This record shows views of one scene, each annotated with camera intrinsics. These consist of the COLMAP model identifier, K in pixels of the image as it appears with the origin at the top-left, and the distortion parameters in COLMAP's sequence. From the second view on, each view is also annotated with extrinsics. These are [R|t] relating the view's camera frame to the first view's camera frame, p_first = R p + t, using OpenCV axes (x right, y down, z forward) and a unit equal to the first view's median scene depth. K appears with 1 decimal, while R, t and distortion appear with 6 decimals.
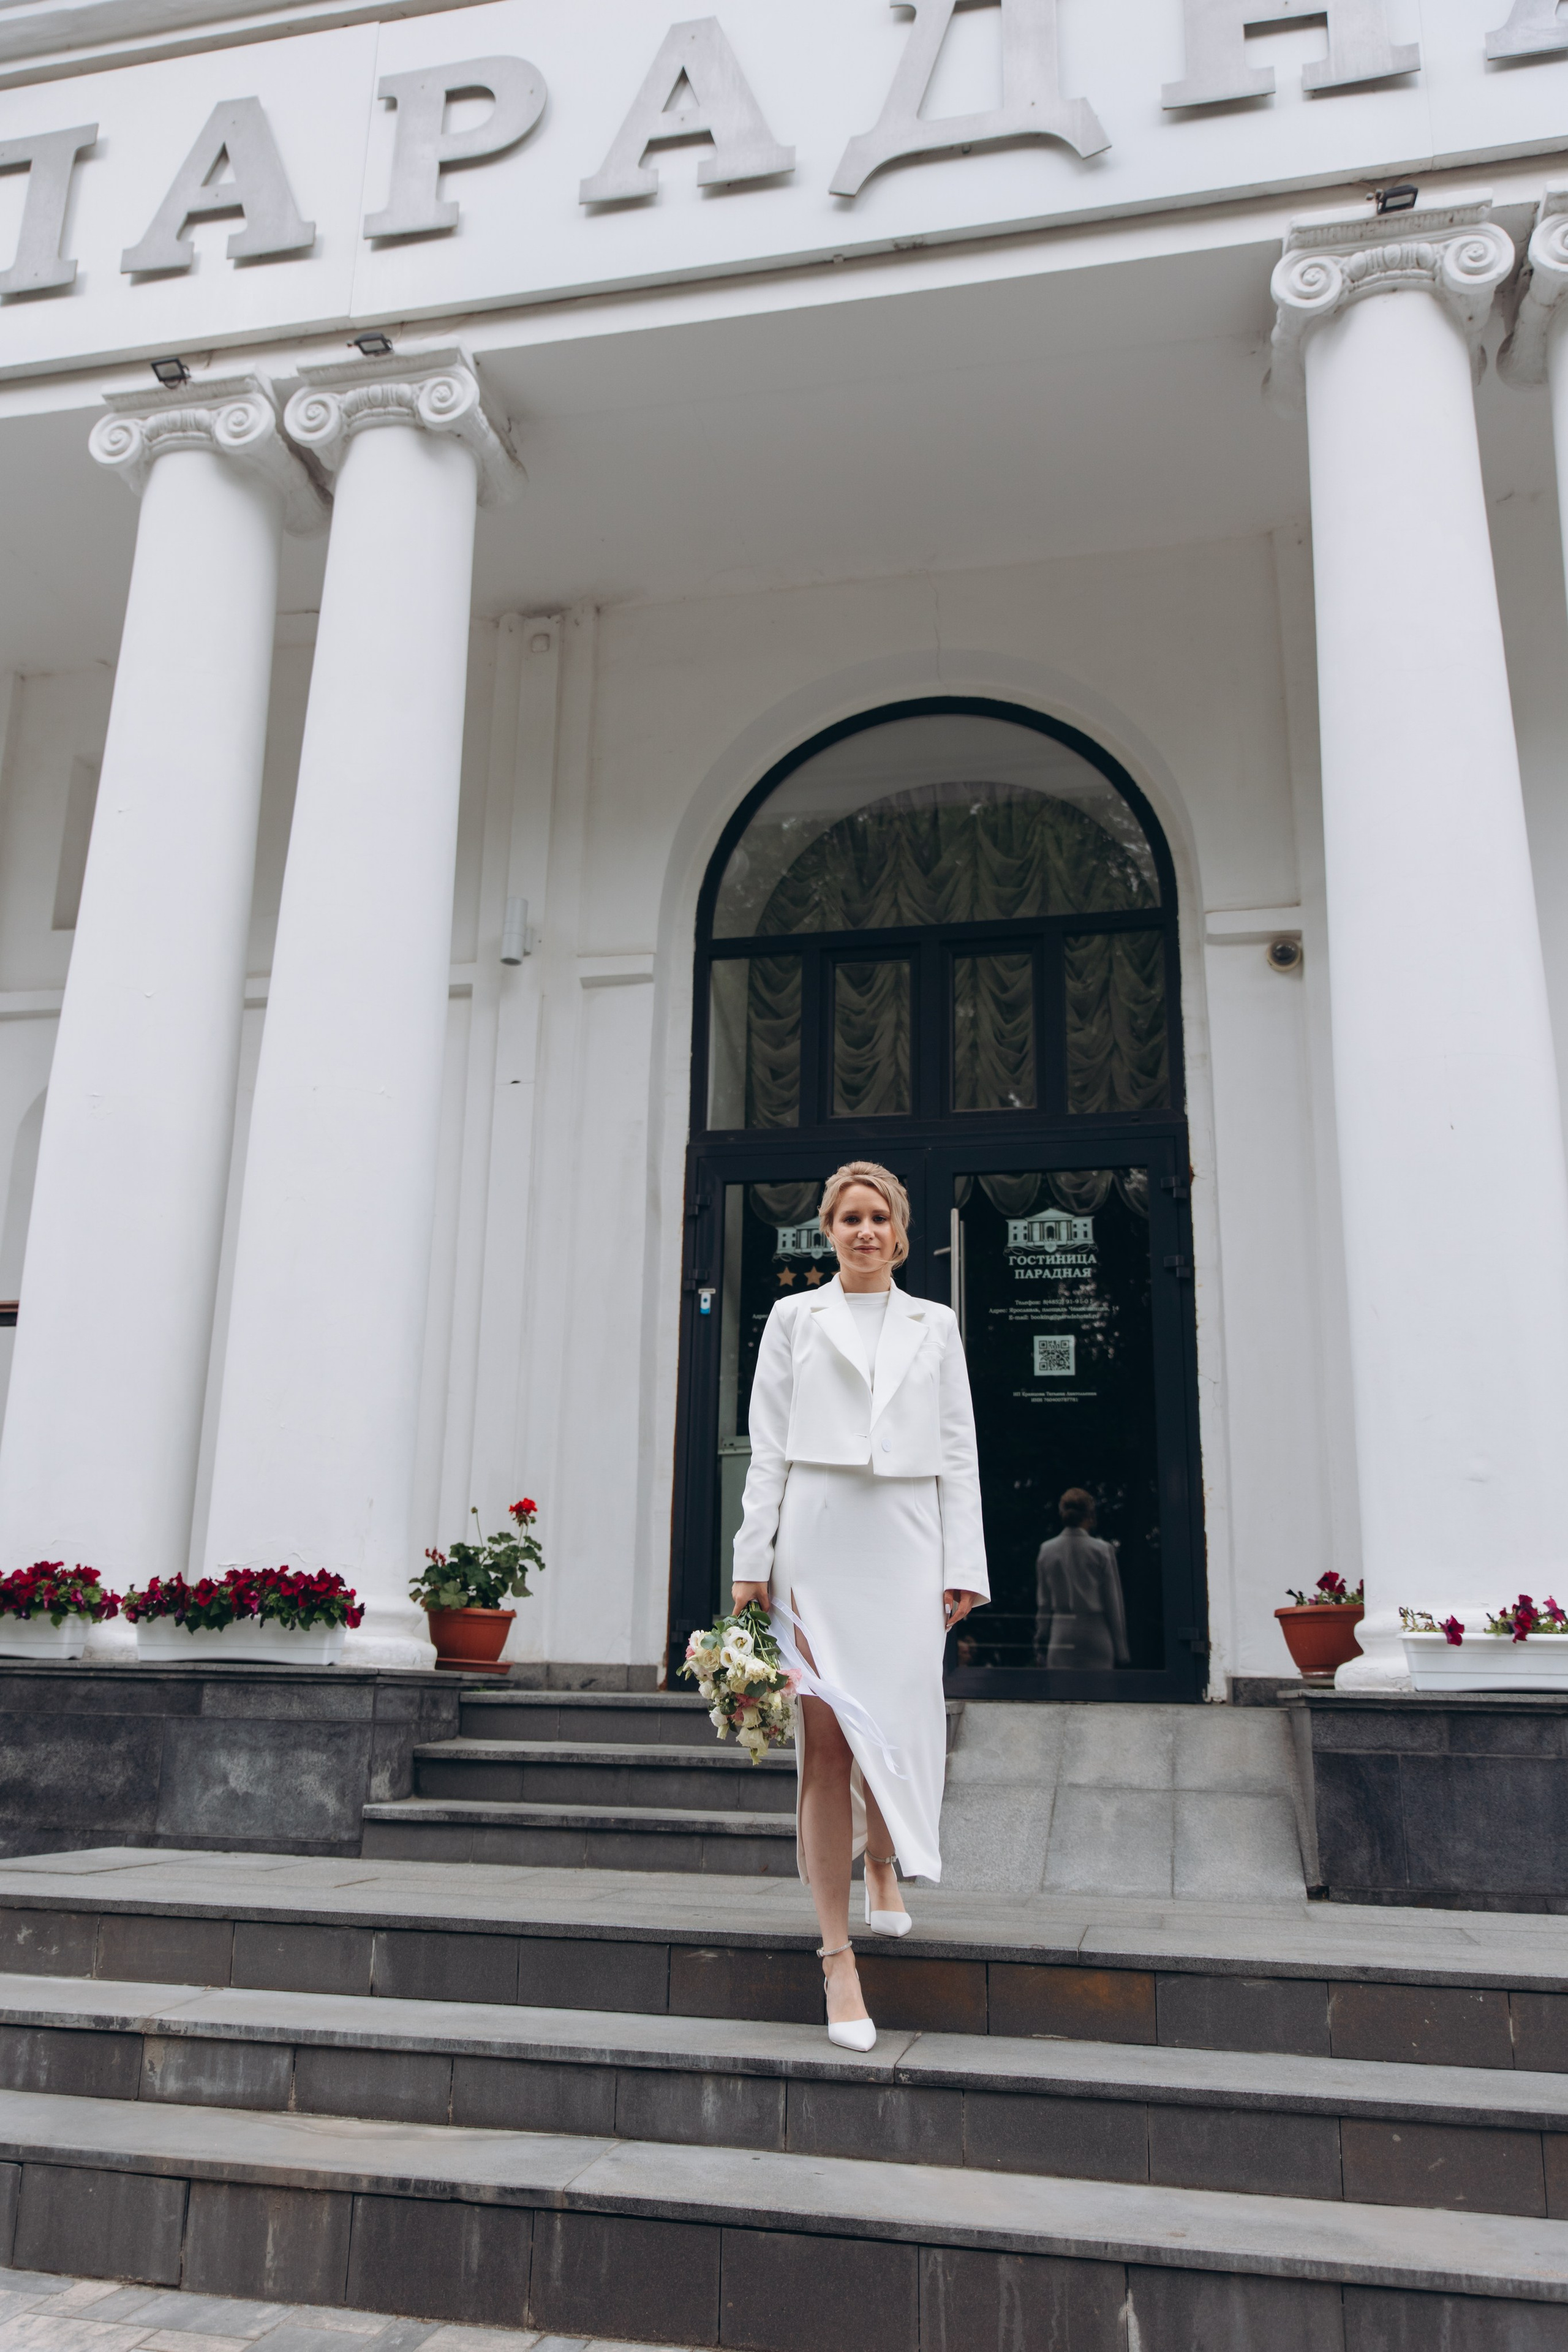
lens RADIAL K [[1794.6, 0, 714.9], [0, 1794.6, 1160.6], [0, 0, 1]] dist [-0.001453, -0.002175]
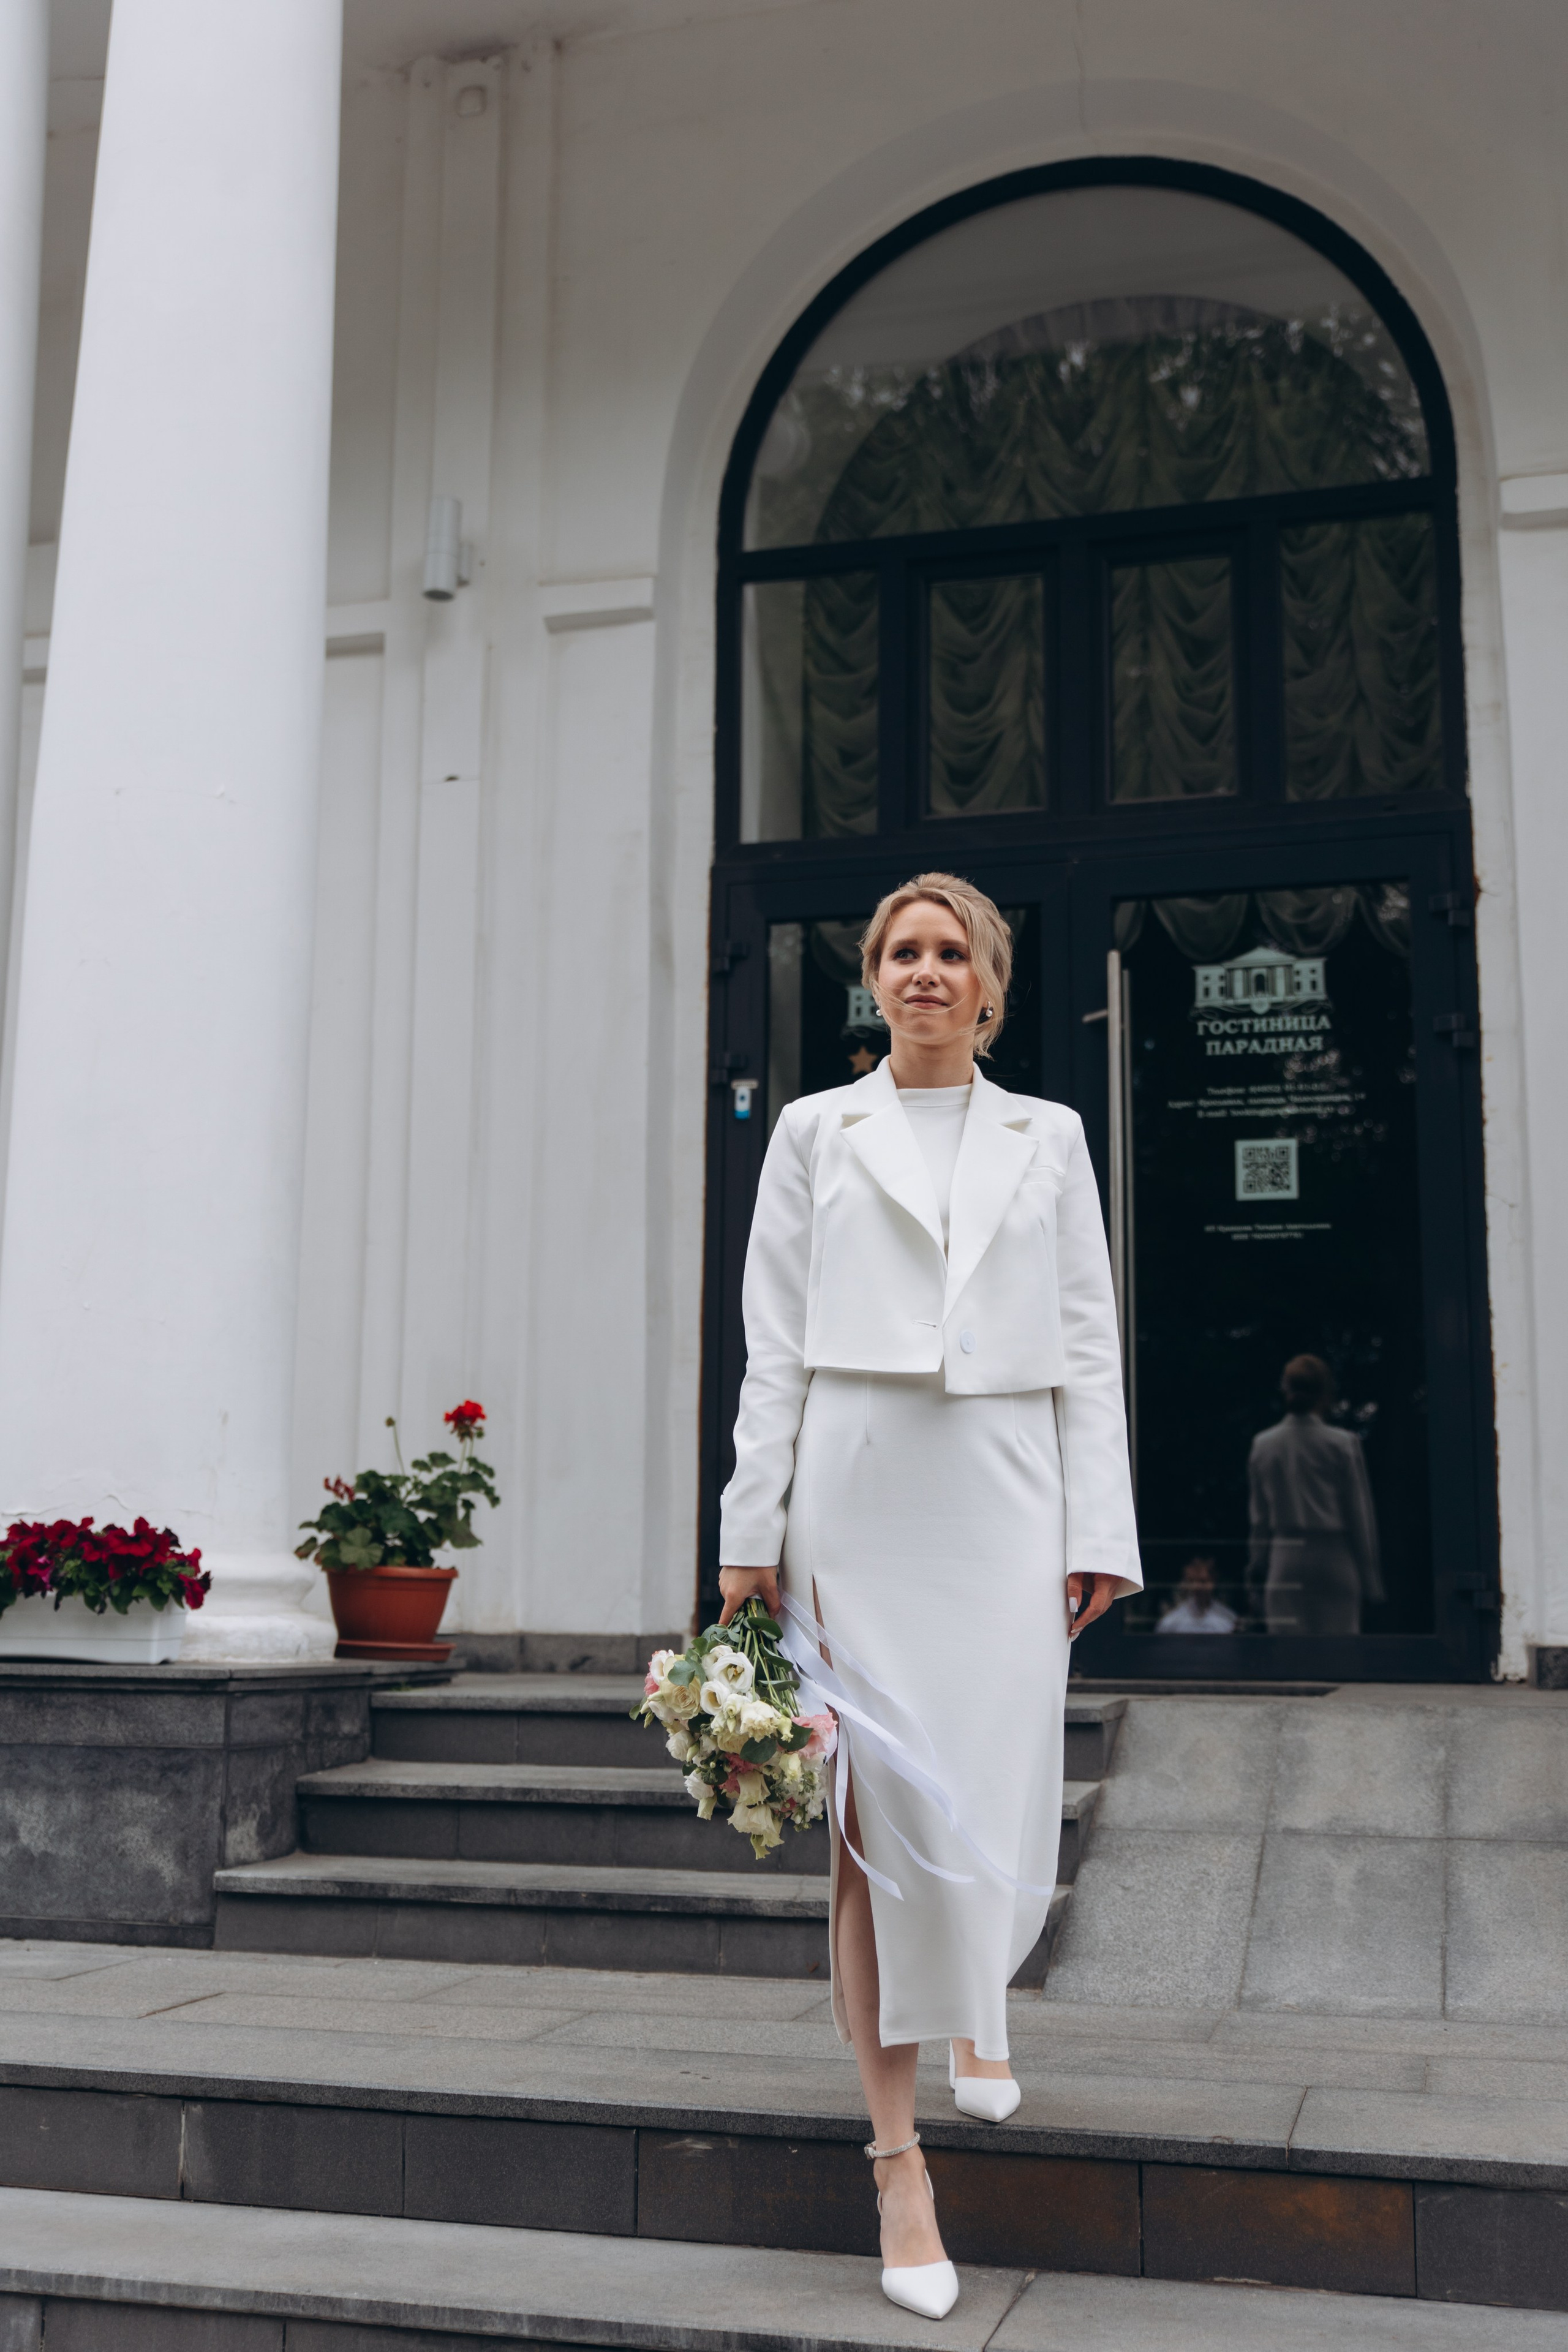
lens RADIAL K [[2455.8, 0, 707.9], [0, 2455.8, 1135.0], [0, 0, 1]] dist [-0.009773, 0.005804]
pose [[0.998723, -0.023032, -0.044971, 0.032790], [0.027257, 0.995034, 0.095730, 0.004805], [0.042543, -0.096834, 0.994391, 0.123976]]
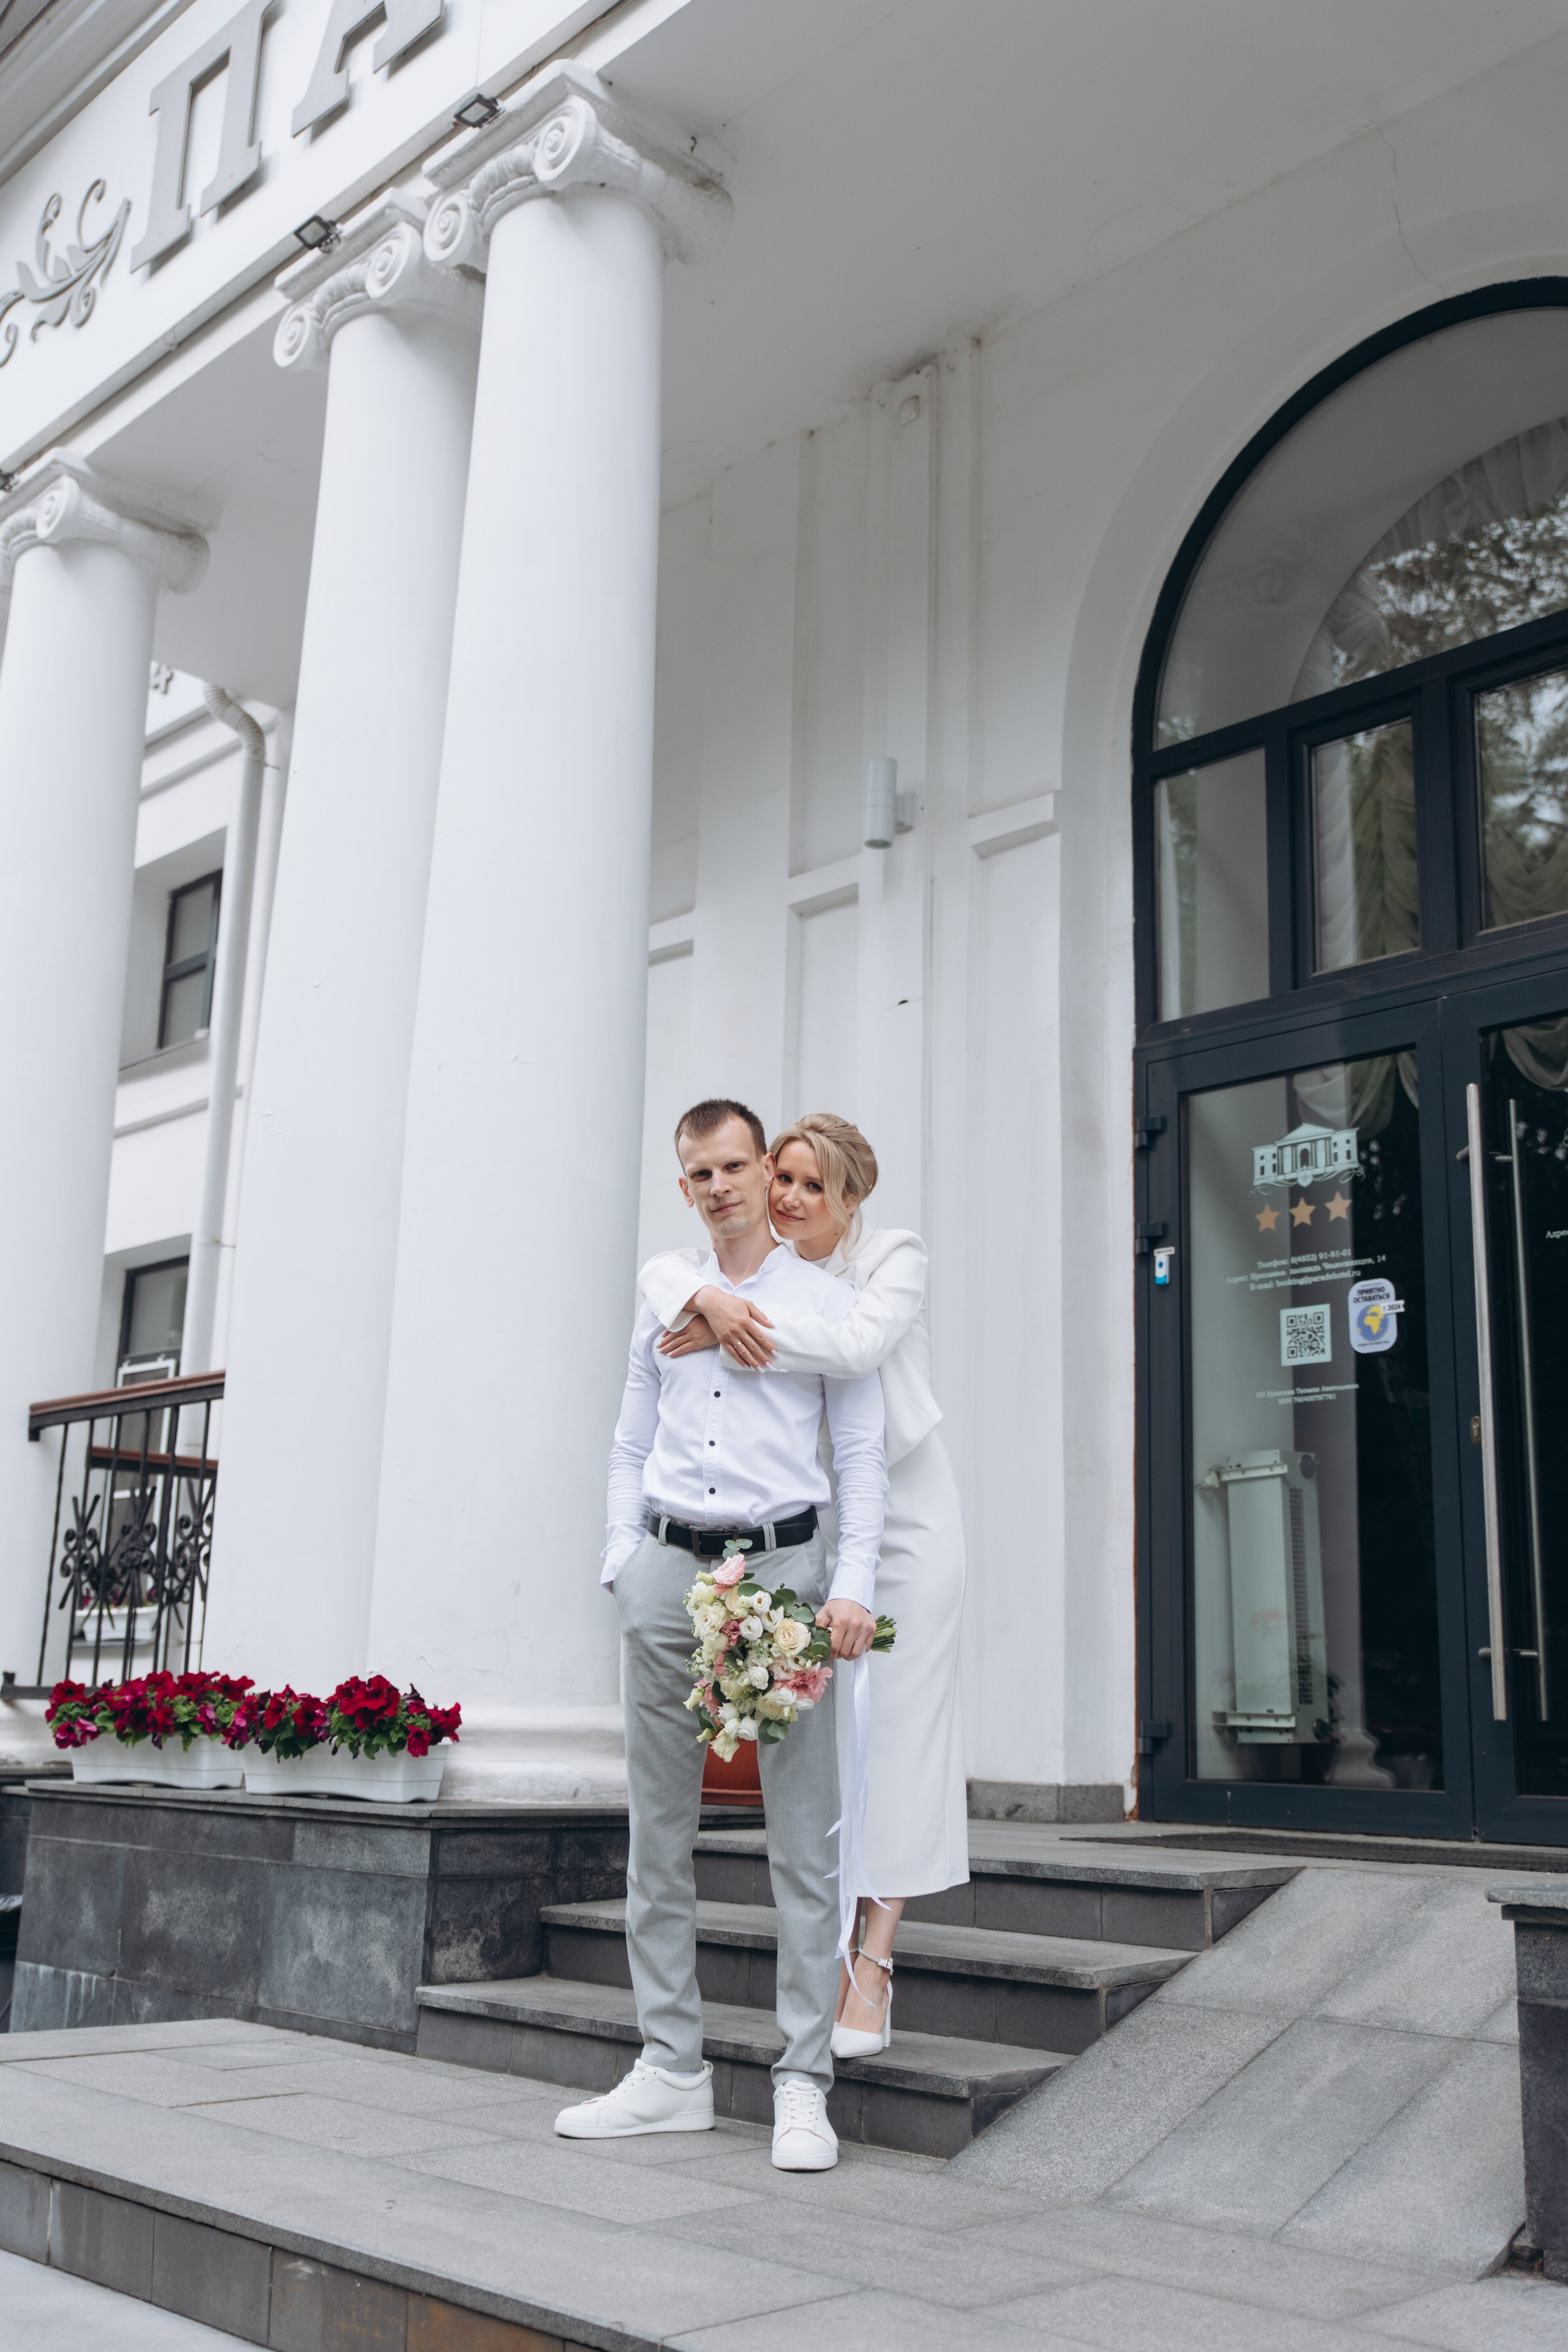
lens RADIAL K [[2199.0, 0, 791.6], [0, 2199.0, 1149.0], [0, 0, 1]] dist [0.008784, -0.006180]
pose [[0.855219, -0.134583, -0.500488, 0.447141], [0.143897, 0.989387, -0.020163, 0.042678], [0.497890, -0.054775, 0.865508, 0.268015]]
